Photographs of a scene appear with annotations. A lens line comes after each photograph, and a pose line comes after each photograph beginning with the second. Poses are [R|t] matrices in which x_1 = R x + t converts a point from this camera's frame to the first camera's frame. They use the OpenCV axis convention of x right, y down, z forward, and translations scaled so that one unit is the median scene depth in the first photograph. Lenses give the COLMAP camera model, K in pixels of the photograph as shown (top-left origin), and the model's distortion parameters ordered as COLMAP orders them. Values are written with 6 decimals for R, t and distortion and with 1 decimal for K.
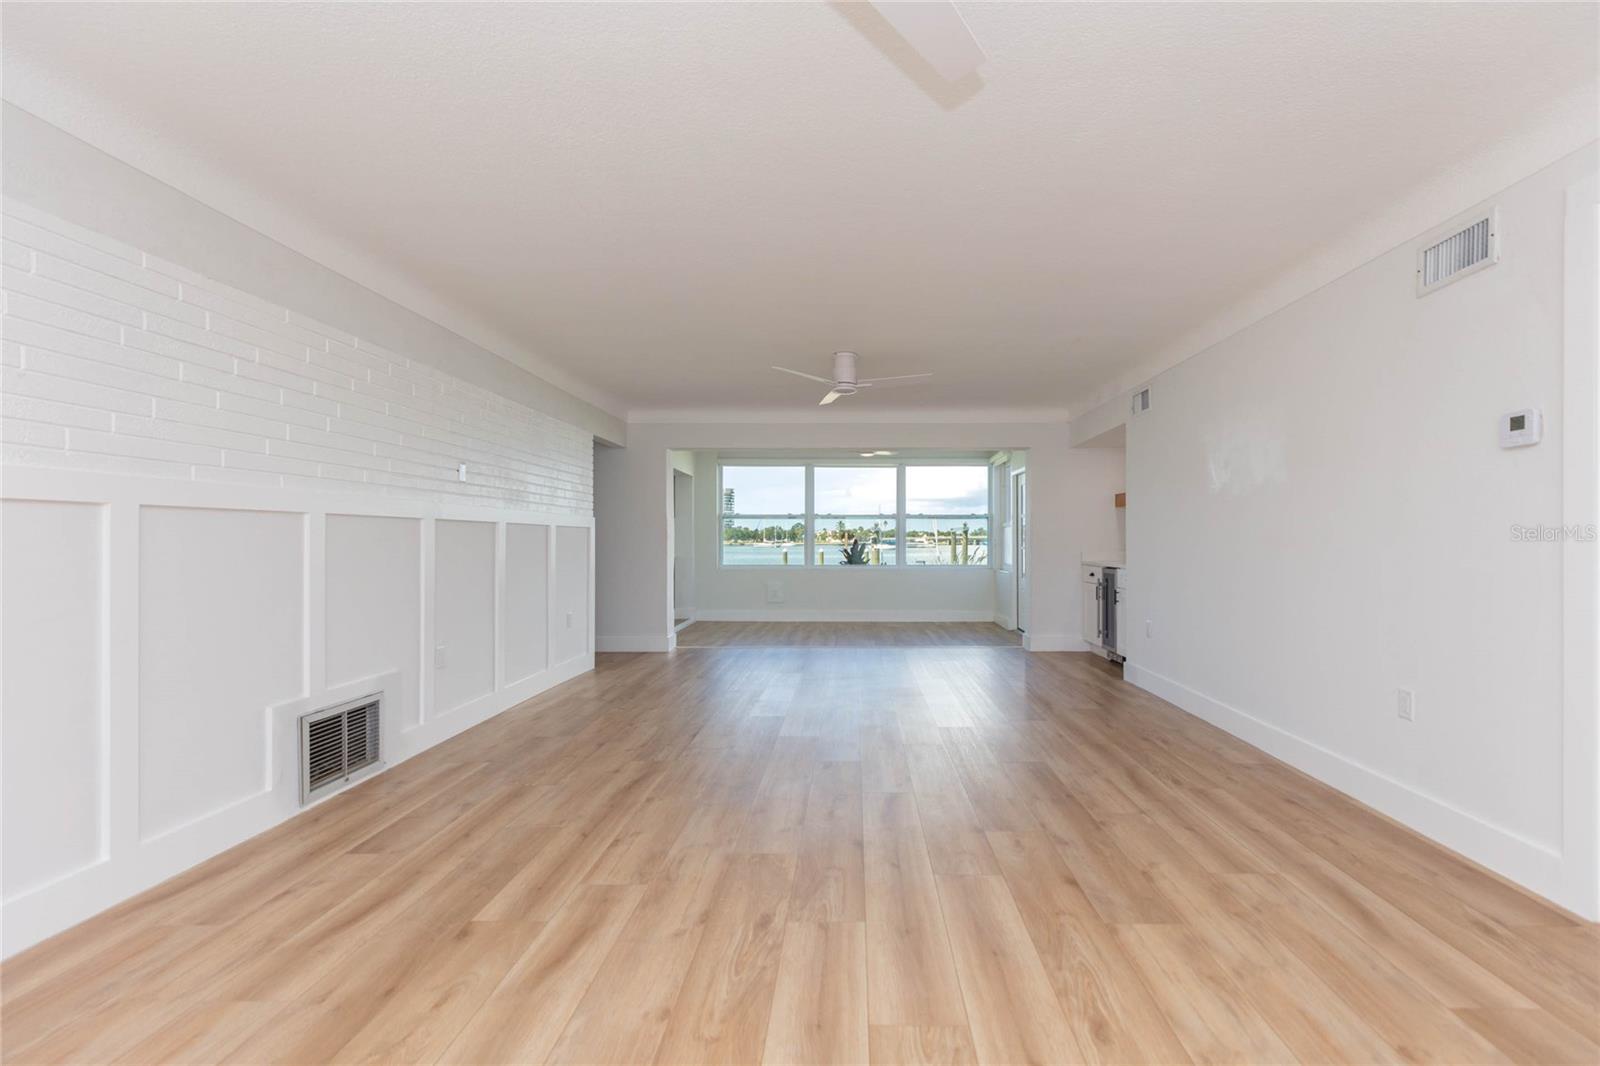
lens RADIAL K [[712.5, 0, 802.2], [0, 712.5, 543.1], [0, 0, 1]] dist [0.001714, 0.000261]
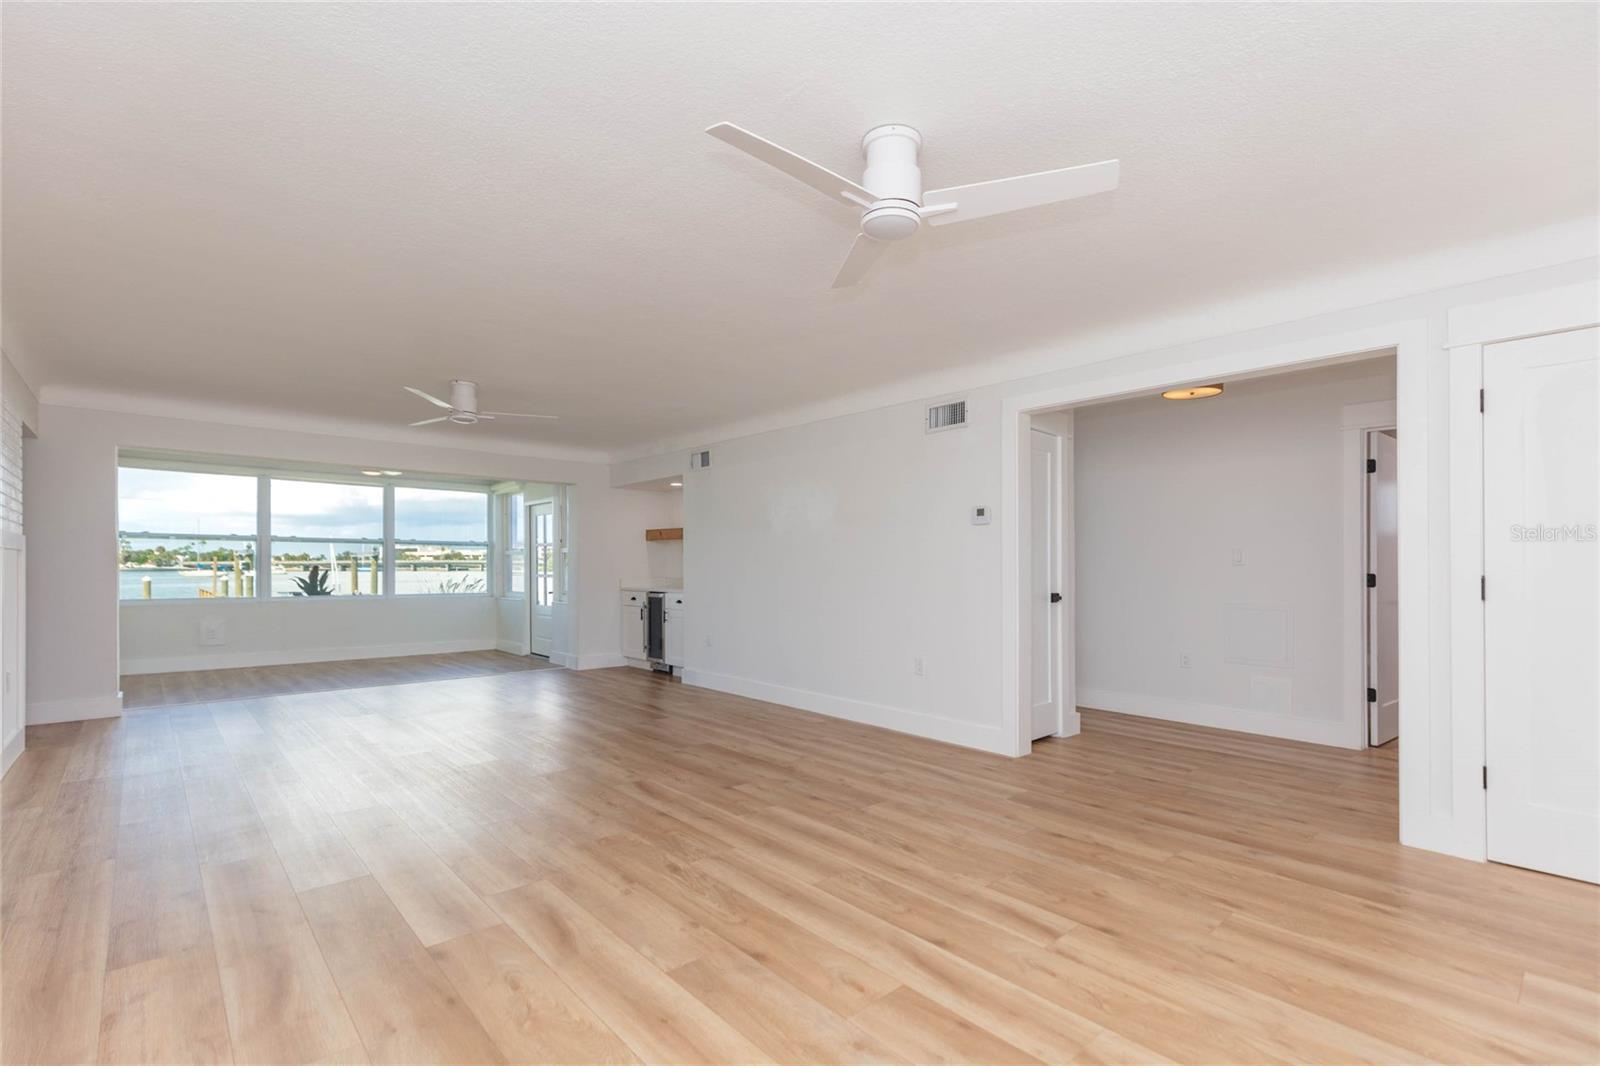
lens RADIAL K [[720.3, 0, 765.9], [0, 720.3, 562.7], [0, 0, 1]] dist [0.001818, 0.000356]
pose [[0.753168, 0.008669, 0.657771, -0.231539], [-0.002225, 0.999941, -0.010630, -0.002803], [-0.657824, 0.006542, 0.753143, -0.028782]]
